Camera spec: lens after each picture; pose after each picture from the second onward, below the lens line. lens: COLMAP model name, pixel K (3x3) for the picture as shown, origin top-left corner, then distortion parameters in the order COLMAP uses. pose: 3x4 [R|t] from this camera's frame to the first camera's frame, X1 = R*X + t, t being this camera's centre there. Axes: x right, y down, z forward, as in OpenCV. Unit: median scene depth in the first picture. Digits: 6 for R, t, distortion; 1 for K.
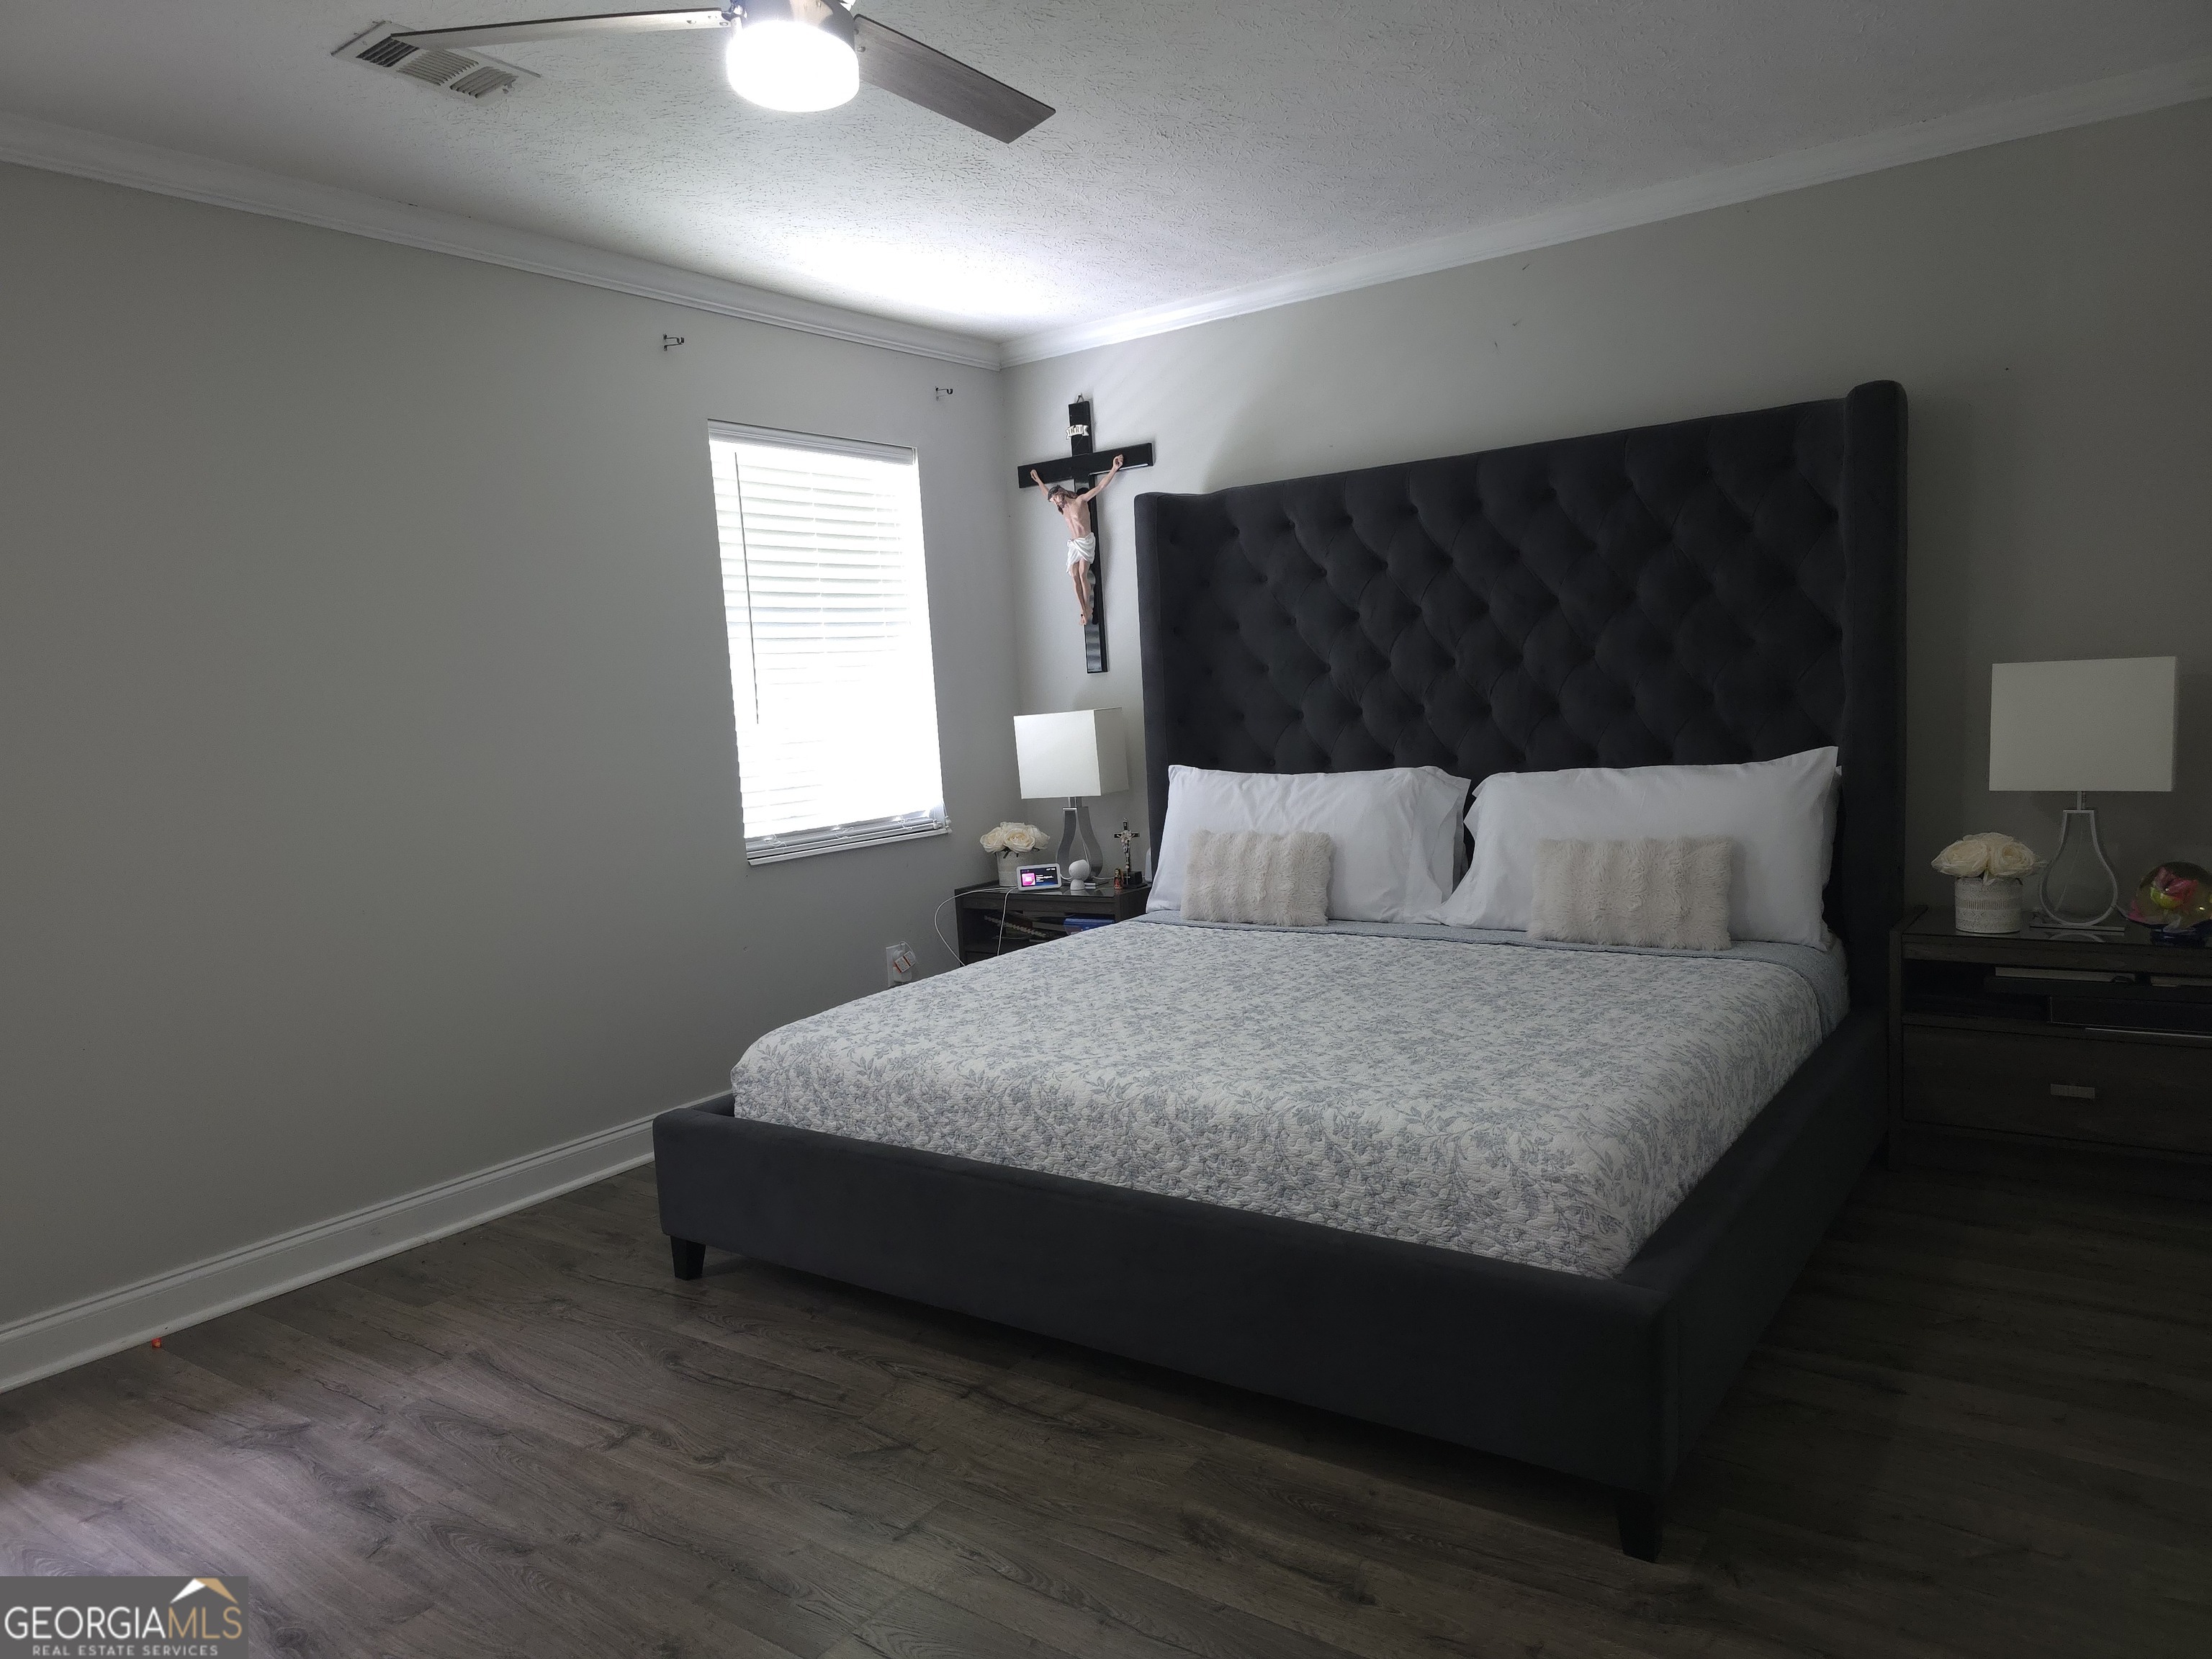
lens RADIAL K [[1476.2, 0, 1105.0], [0, 1476.2, 838.1], [0, 0, 1]] dist [0.071167, -0.072312]
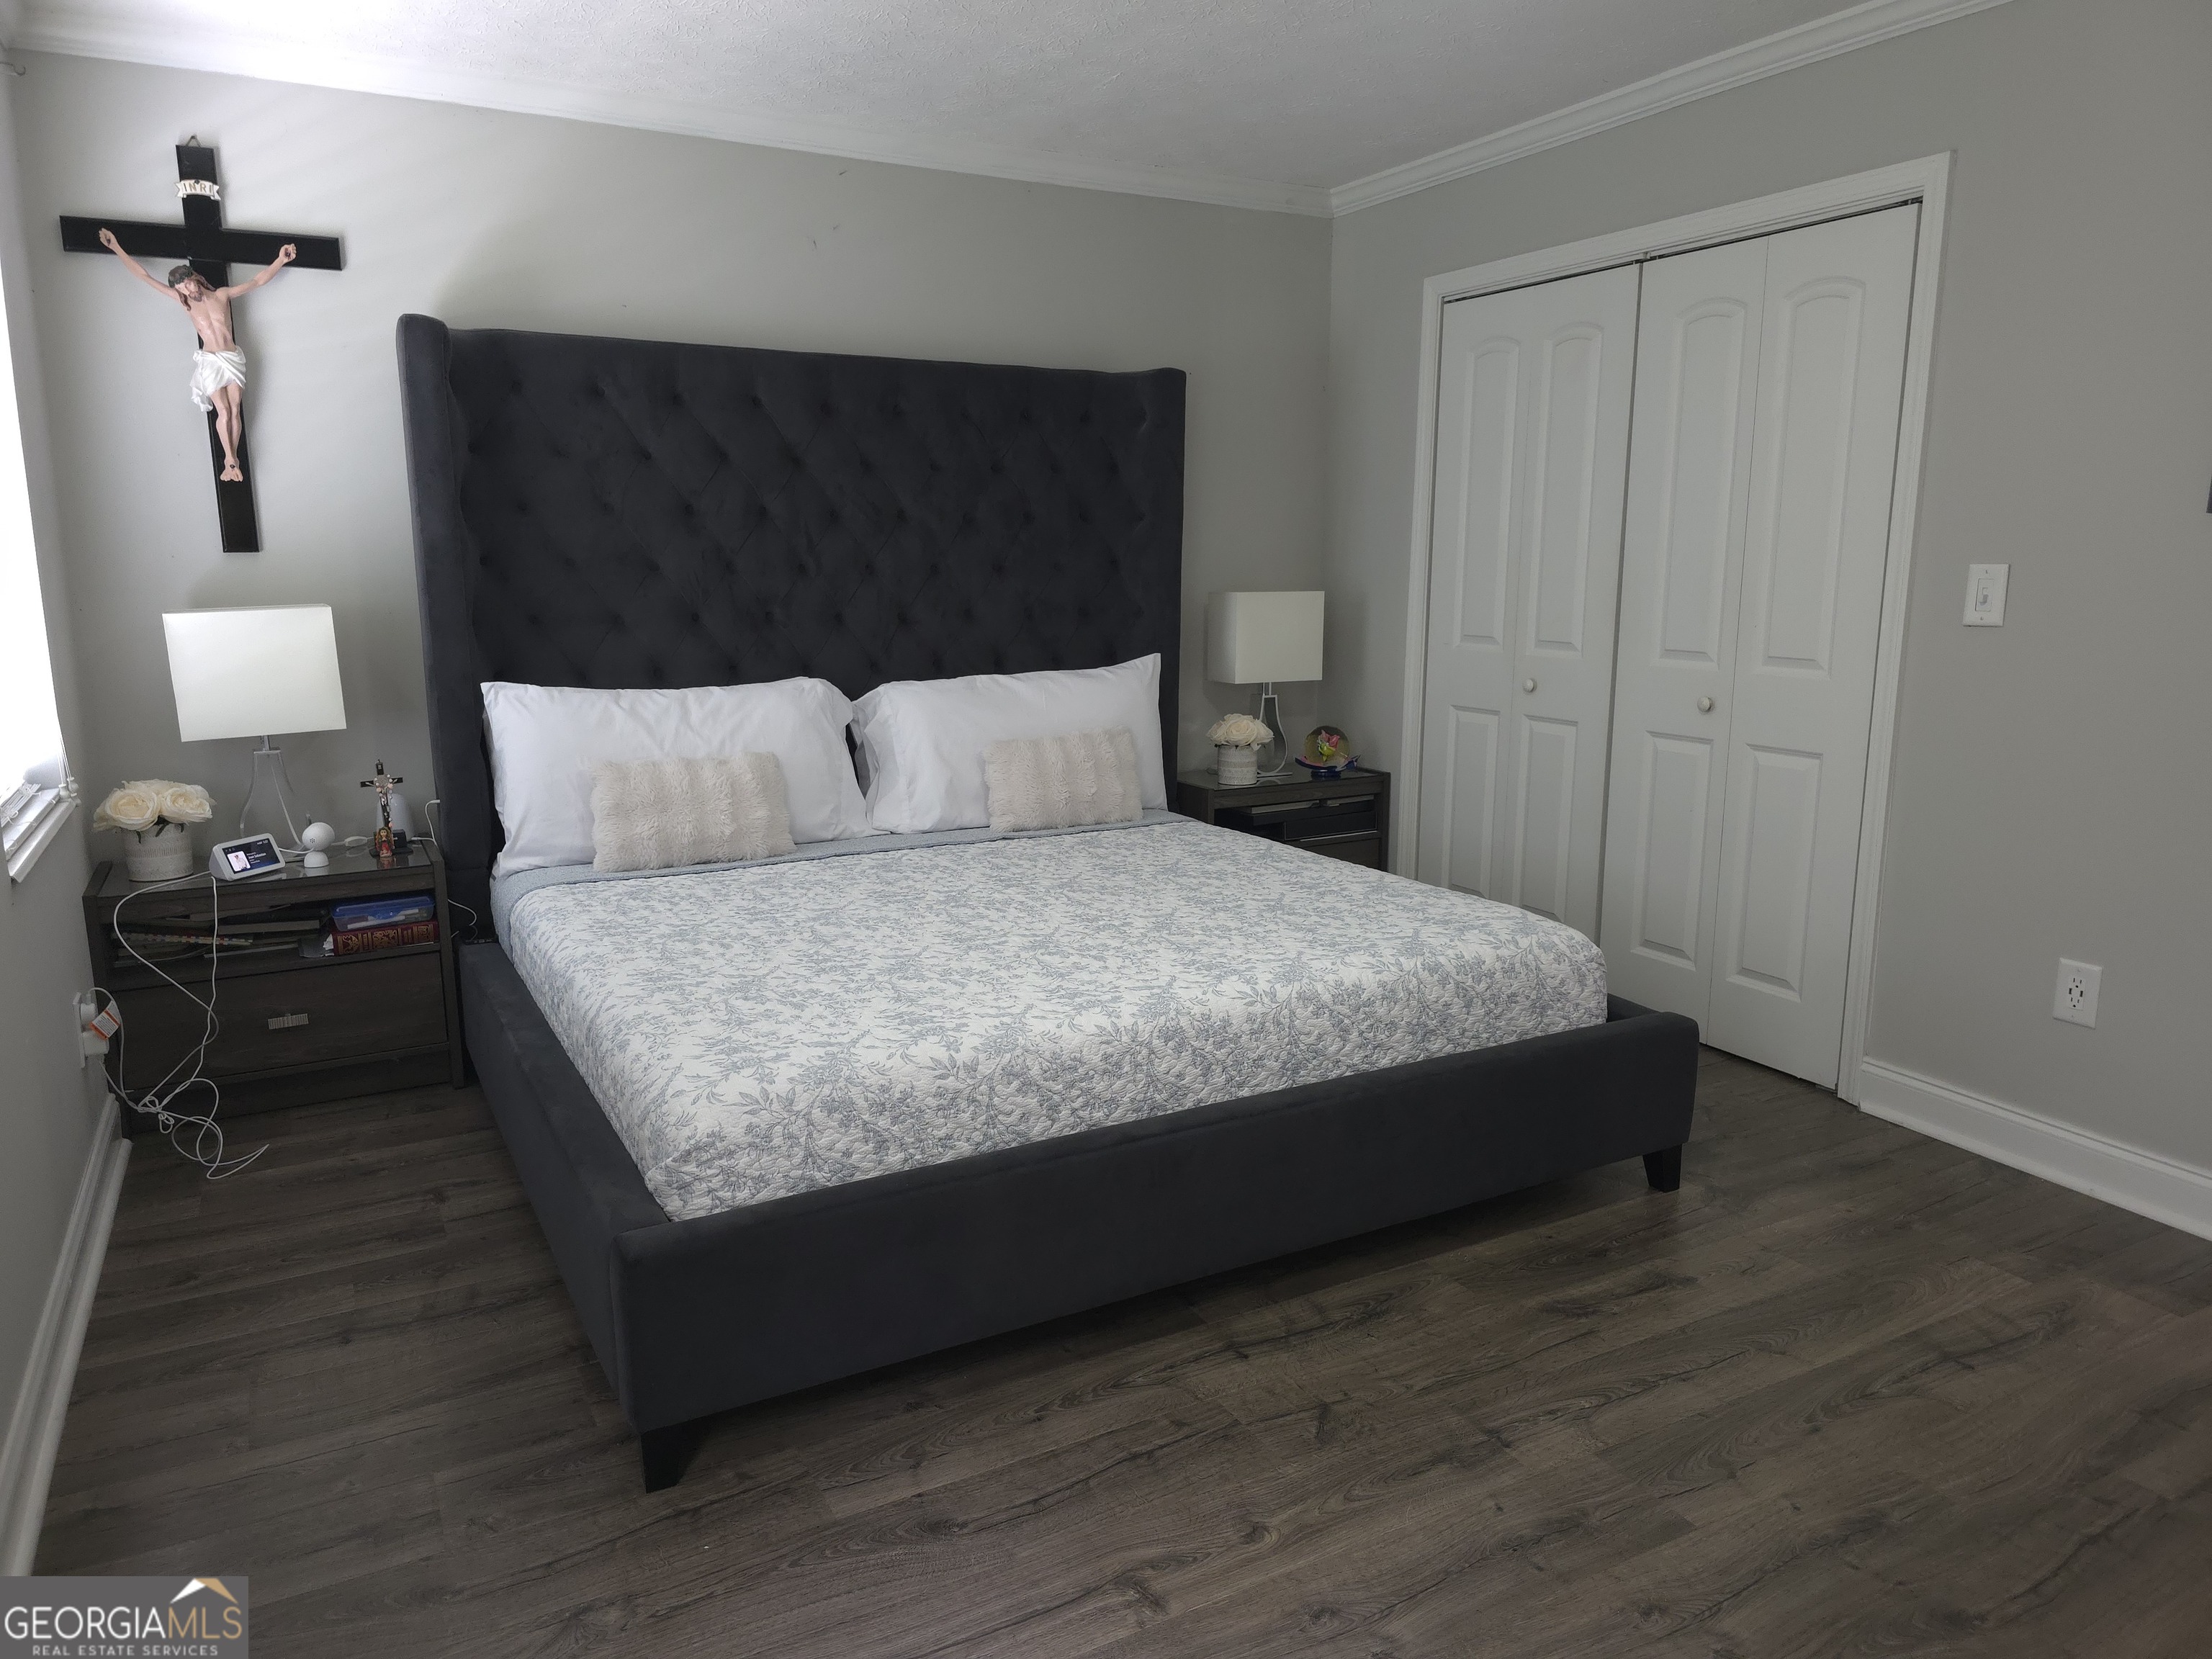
lens RADIAL K [[1476.2, 0, 1099.7], [0, 1476.2, 814.3], [0, 0, 1]] dist [0.071167, -0.072312]
pose [[0.433643, -0.103429, 0.895129, -0.789381], [0.069802, 0.994261, 0.081068, -0.033973], [-0.898377, 0.027327, 0.438374, 0.569658]]
